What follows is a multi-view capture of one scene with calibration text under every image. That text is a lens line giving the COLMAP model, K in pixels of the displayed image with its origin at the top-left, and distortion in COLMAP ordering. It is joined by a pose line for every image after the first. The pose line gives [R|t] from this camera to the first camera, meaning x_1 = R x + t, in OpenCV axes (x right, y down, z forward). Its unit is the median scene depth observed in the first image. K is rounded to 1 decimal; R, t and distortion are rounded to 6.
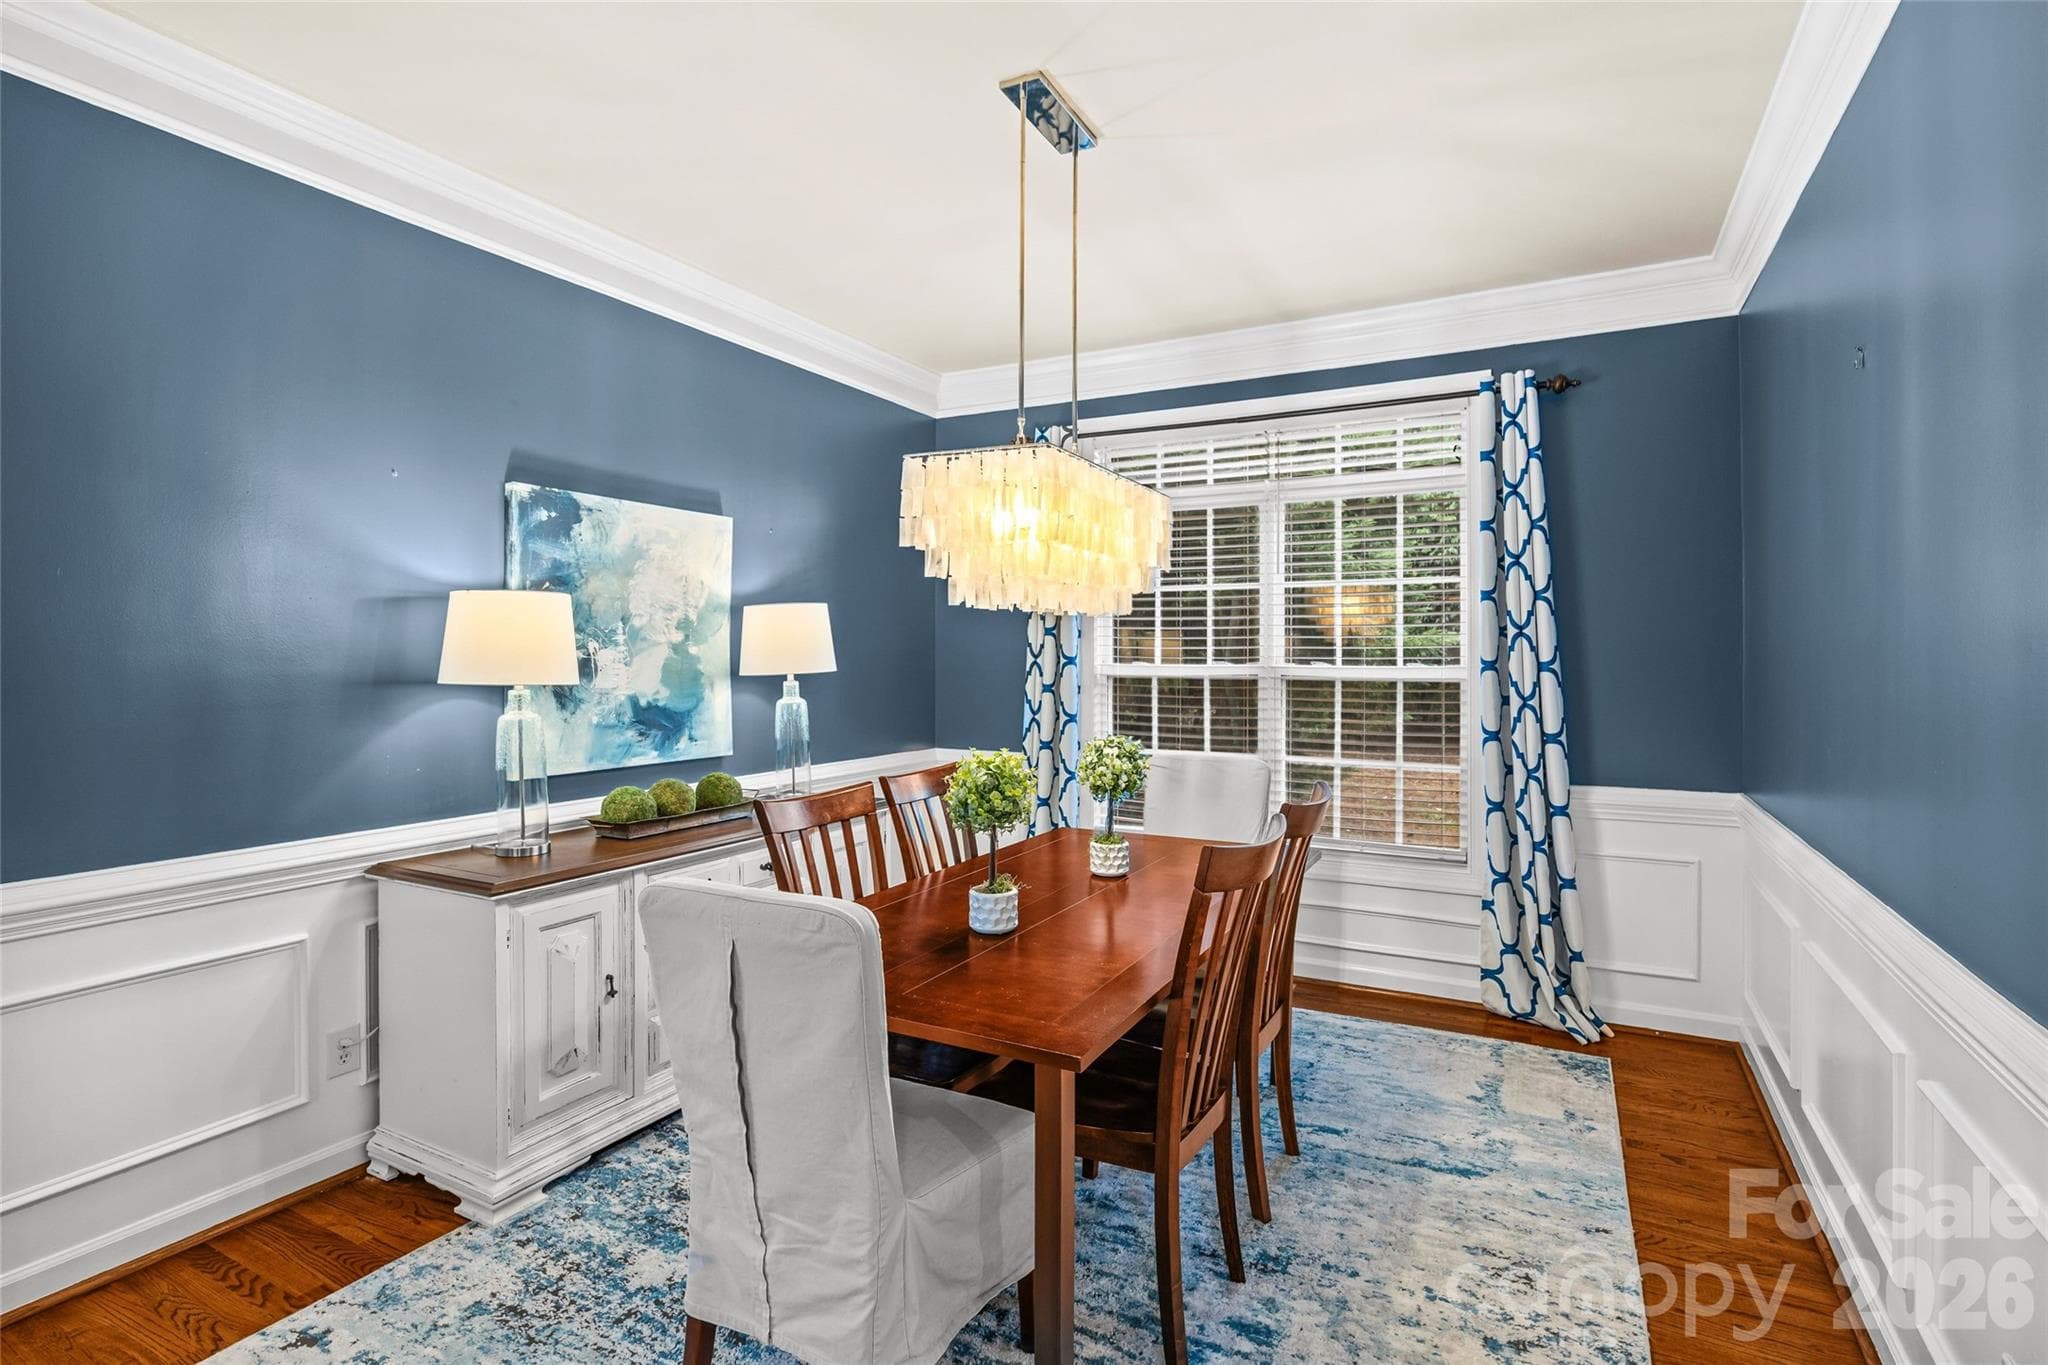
lens RADIAL K [[1046.3, 0, 1033.2], [0, 1046.3, 658.4], [0, 0, 1]] dist [0.000216, -0.000110]
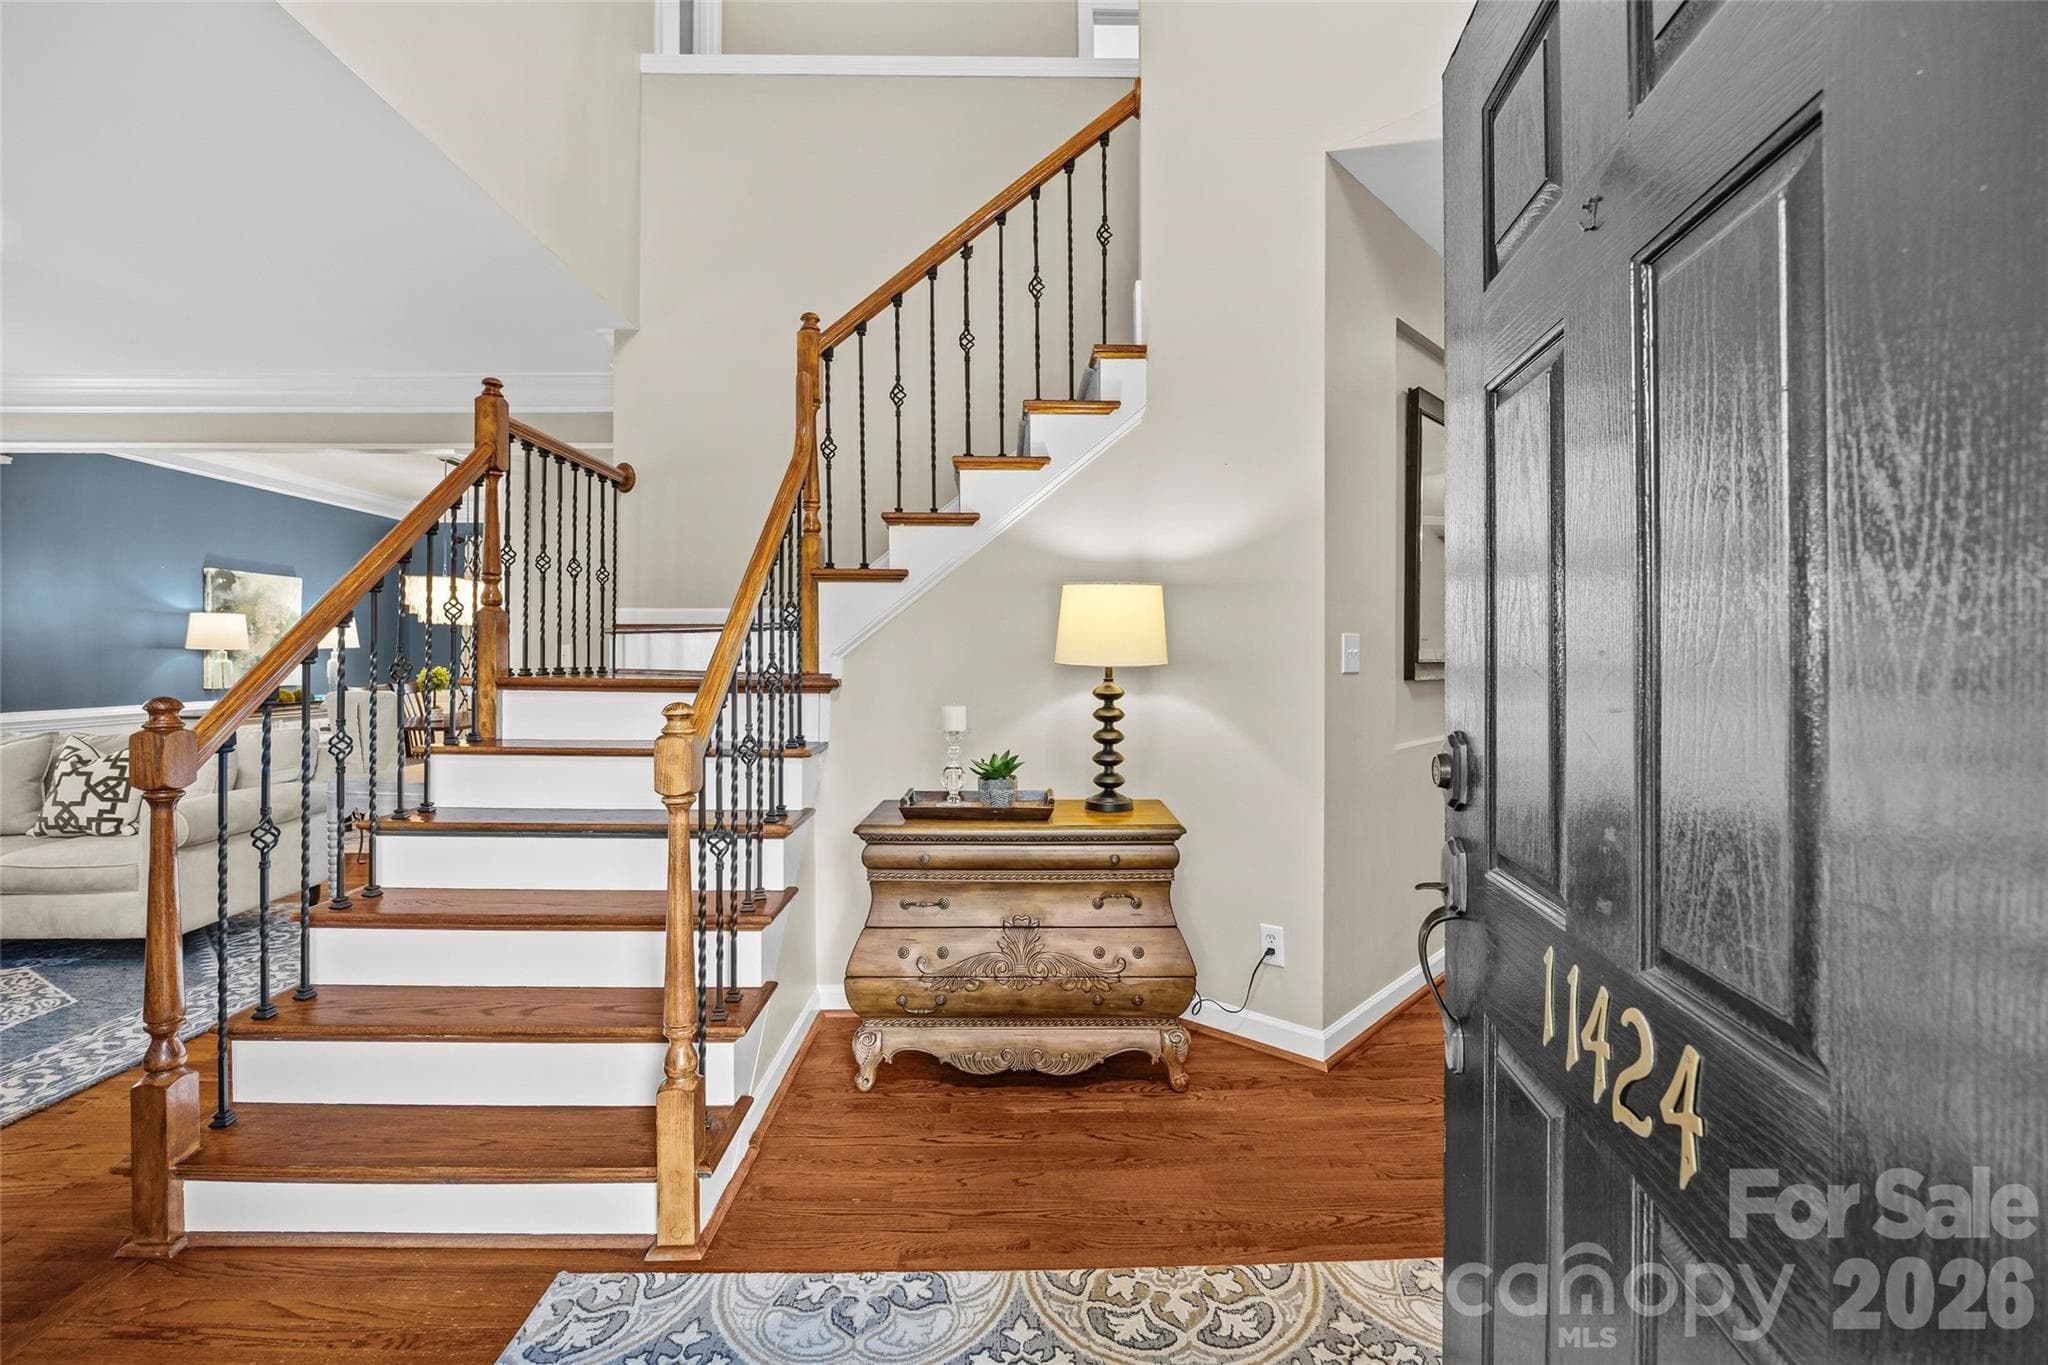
lens RADIAL K [[947.6, 0, 1023.1], [0, 947.6, 661.8], [0, 0, 1]] dist [-0.000498, 0.000050]
pose [[0.883731, -0.004277, 0.467976, 0.122255], [0.004684, 0.999989, 0.000293, 0.049137], [-0.467972, 0.001934, 0.883741, -1.494460]]
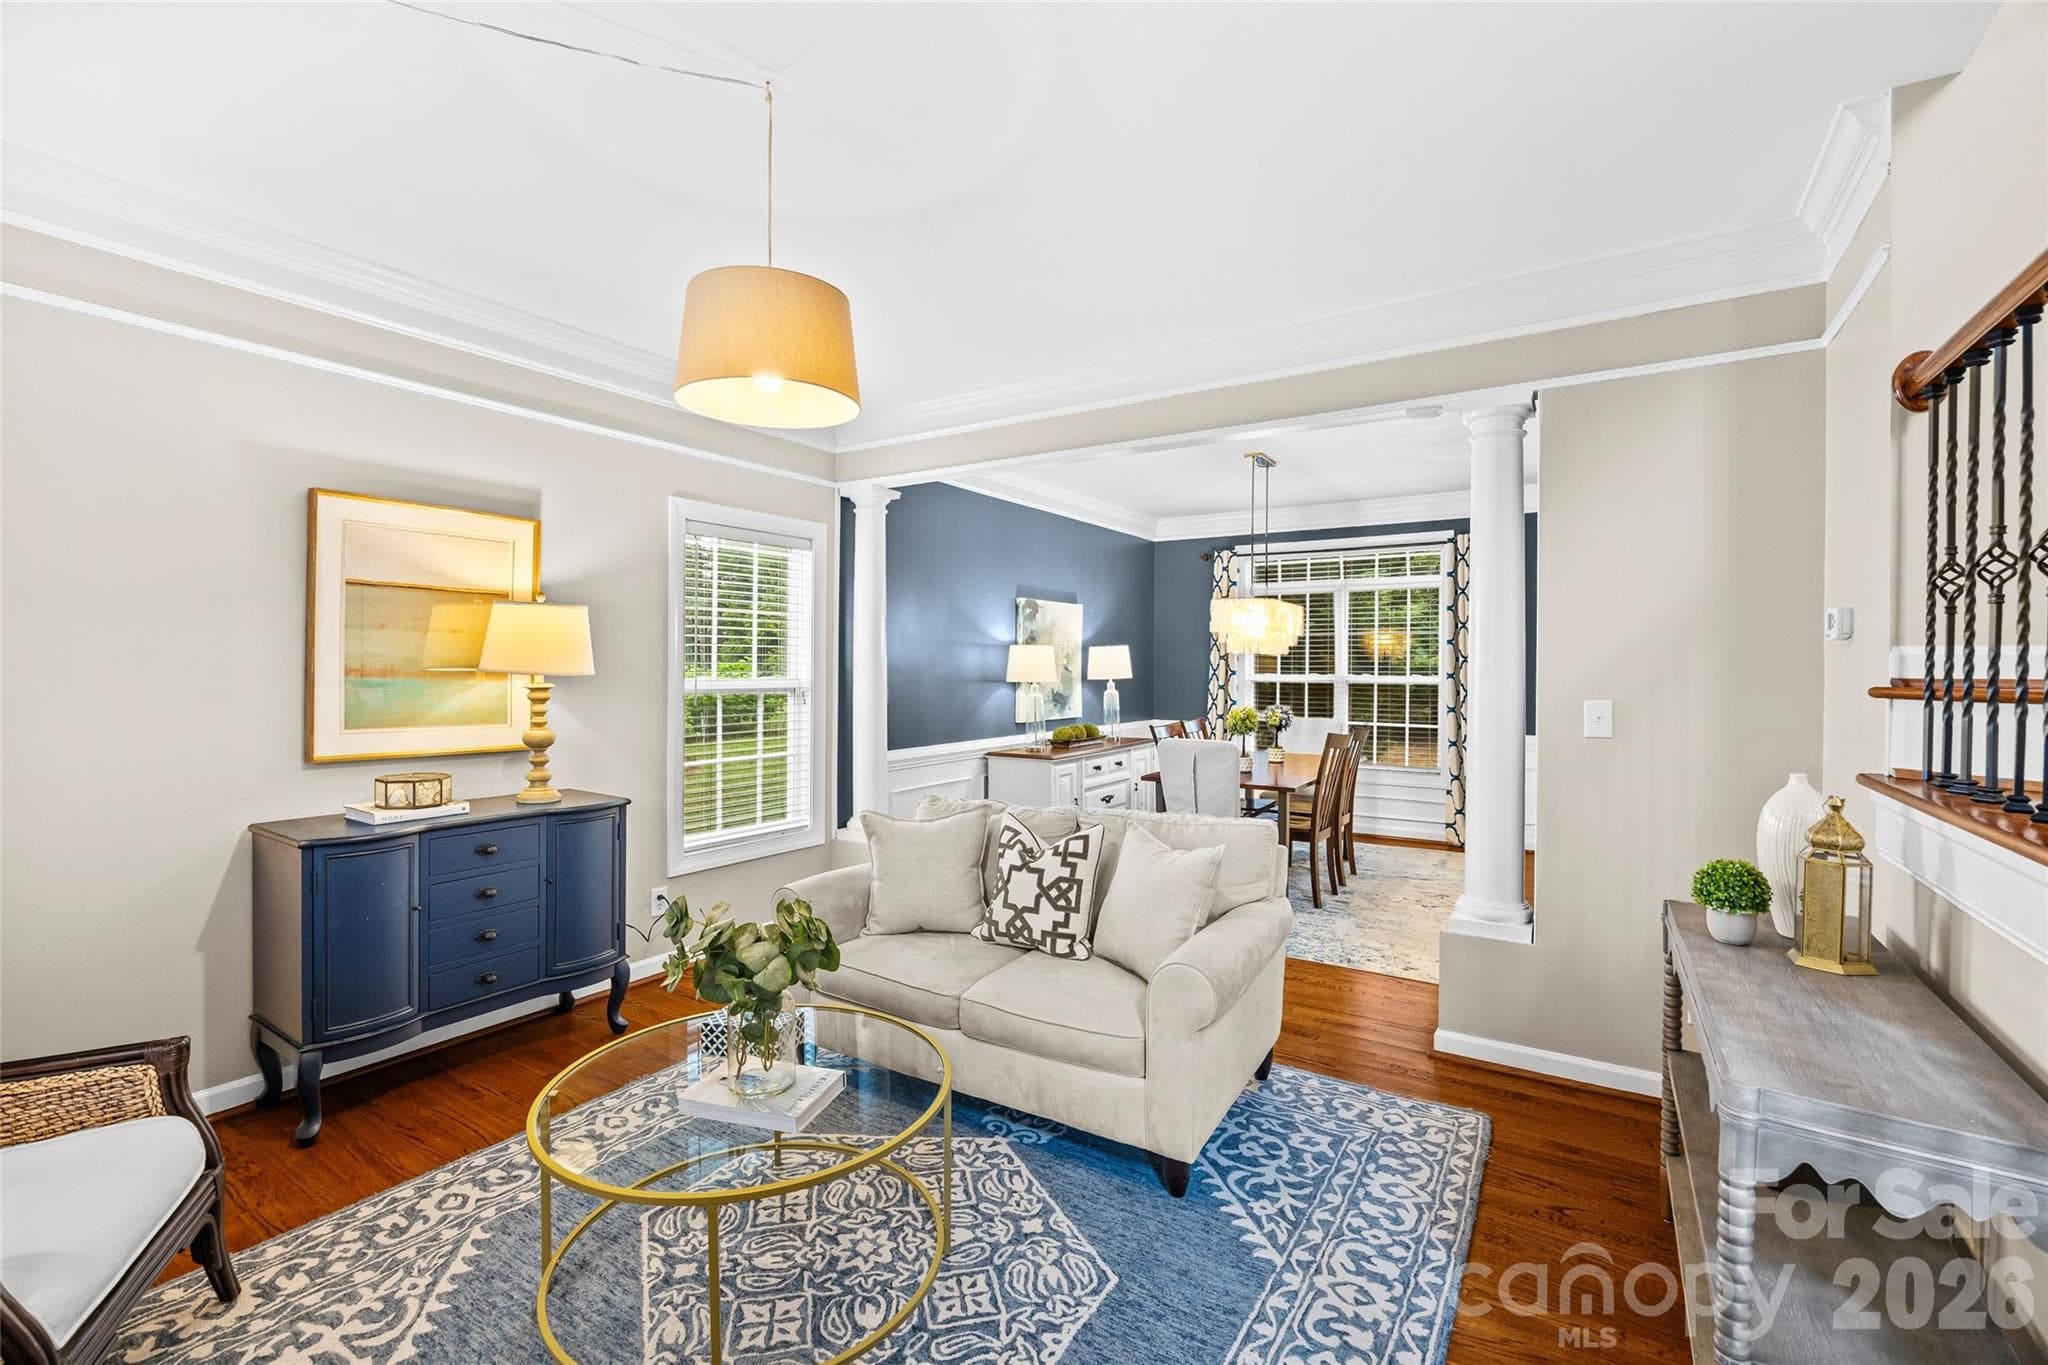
lens RADIAL K [[909.4, 0, 1024.0], [0, 909.4, 682.5], [0, 0, 1]] dist [-0.007072, -0.000440]
pose [[0.996157, 0.003963, -0.087500, -0.245917], [-0.002798, 0.999906, 0.013432, -0.002064], [0.087545, -0.013135, 0.996074, -0.857392]]
